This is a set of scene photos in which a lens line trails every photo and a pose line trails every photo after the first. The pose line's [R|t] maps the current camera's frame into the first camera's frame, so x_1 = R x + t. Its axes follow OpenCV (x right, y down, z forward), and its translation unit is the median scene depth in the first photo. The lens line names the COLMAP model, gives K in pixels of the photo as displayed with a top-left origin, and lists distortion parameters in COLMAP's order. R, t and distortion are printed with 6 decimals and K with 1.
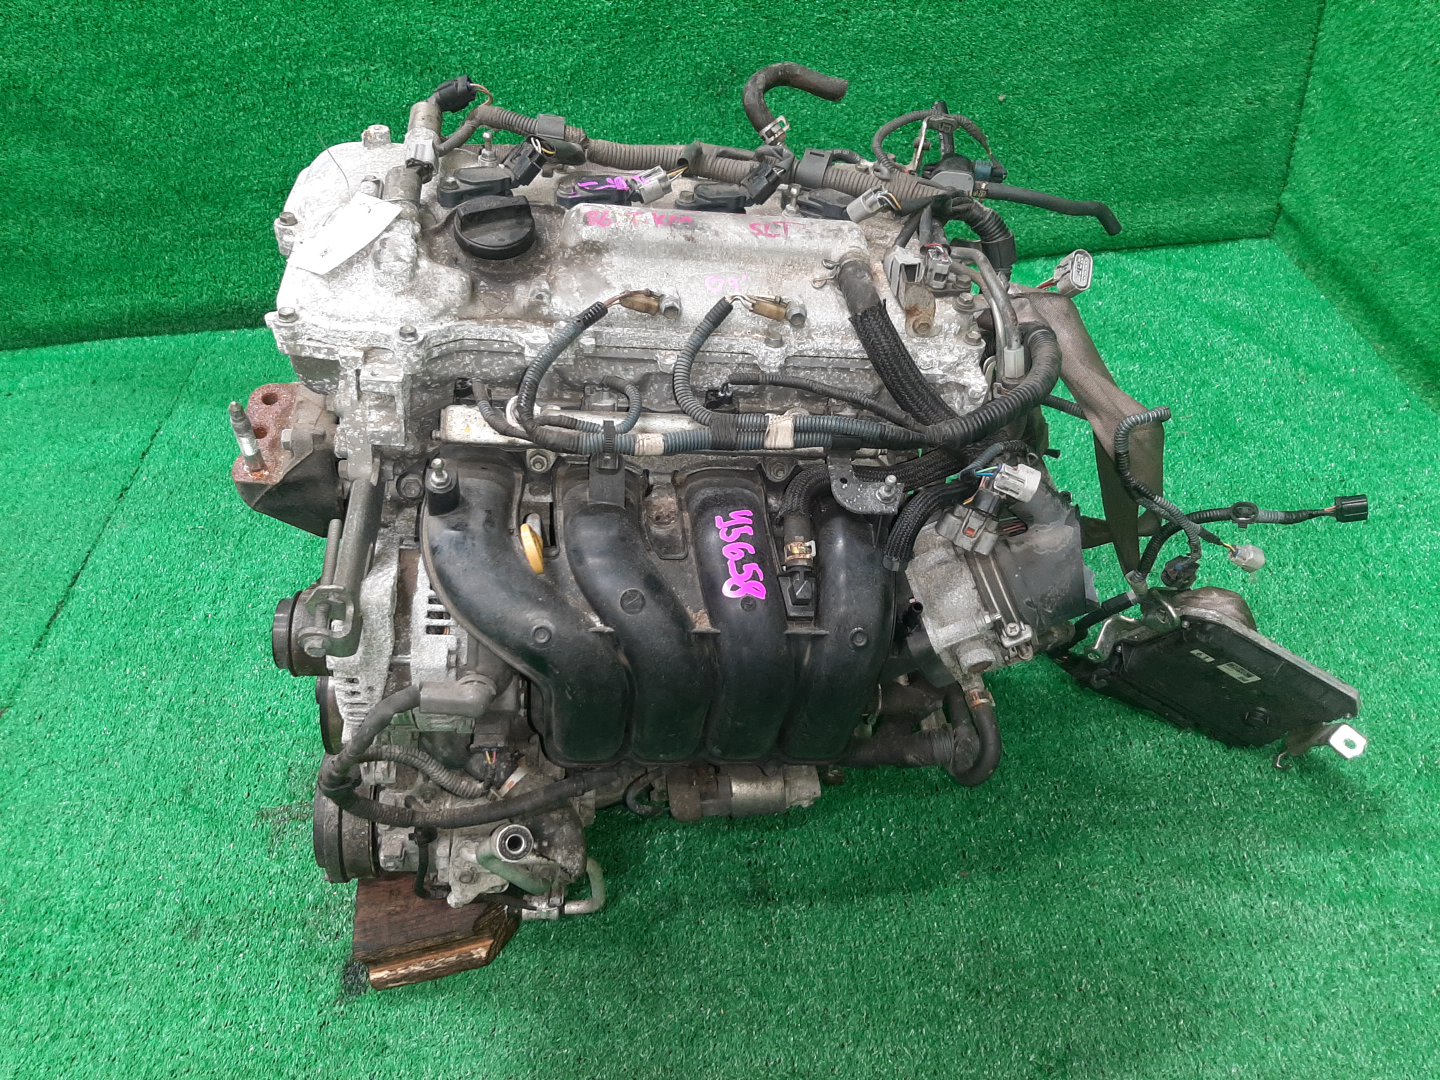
lens RADIAL K [[1108.4, 0, 716.7], [0, 1108.4, 538.3], [0, 0, 1]] dist [0.016849, -0.046867]
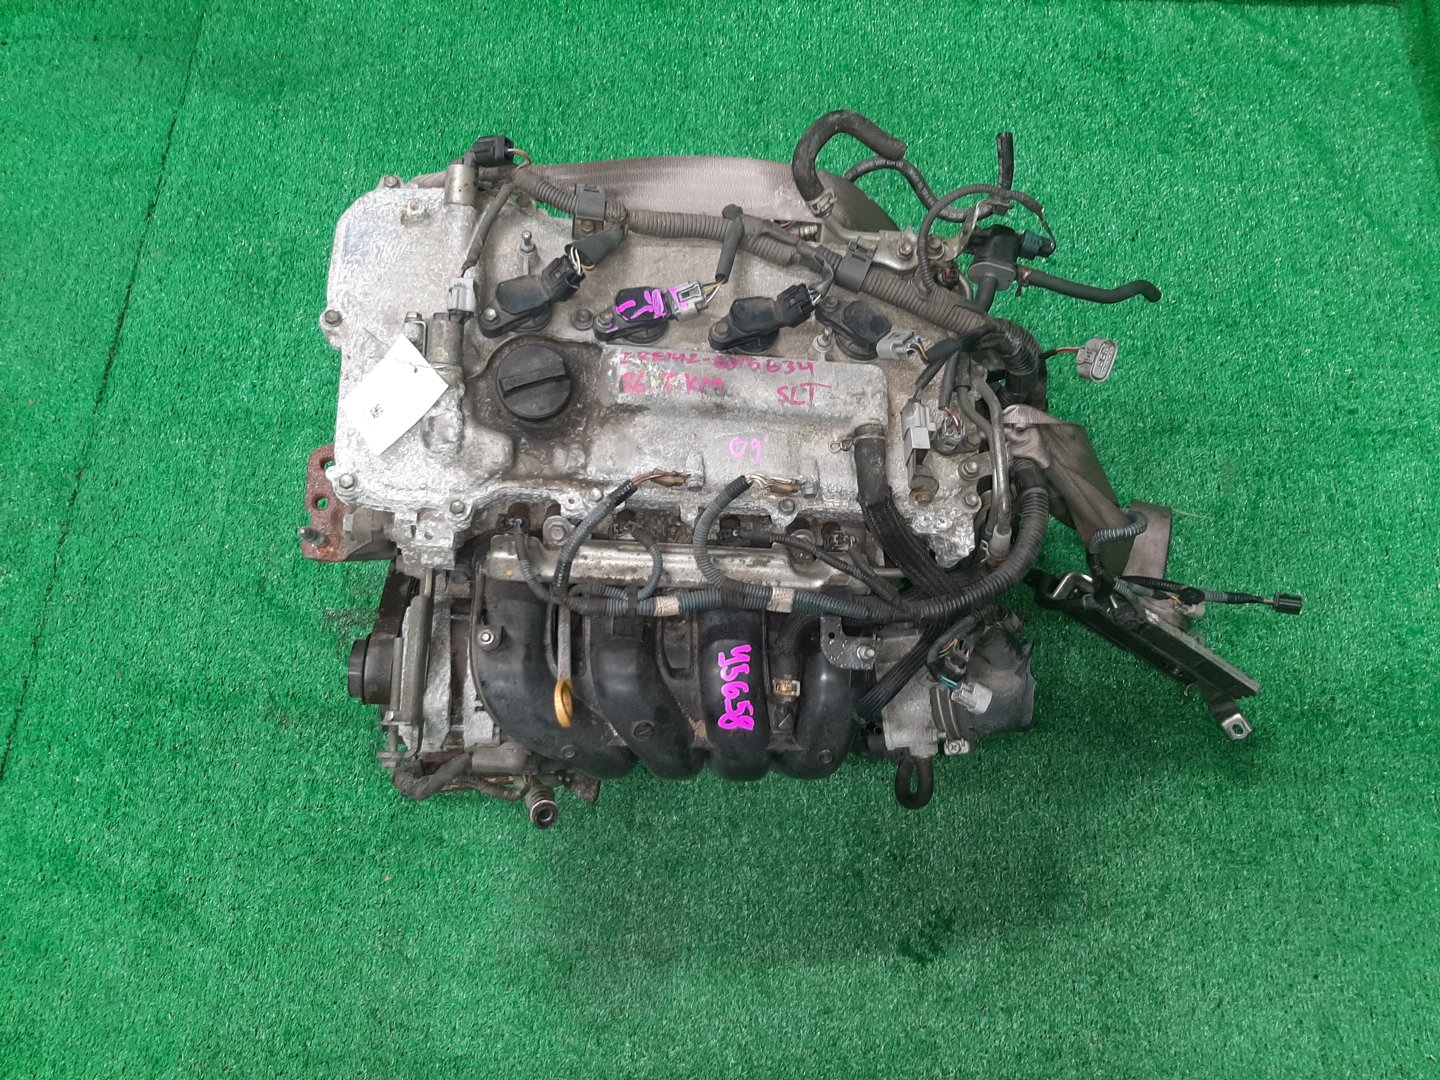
lens RADIAL K [[1108.4, 0, 724.2], [0, 1108.4, 535.5], [0, 0, 1]] dist [0.016849, -0.046867]
pose [[0.995680, 0.092226, 0.010751, -0.019553], [-0.087168, 0.888571, 0.450381, -0.645740], [0.031984, -0.449372, 0.892772, 0.003094]]
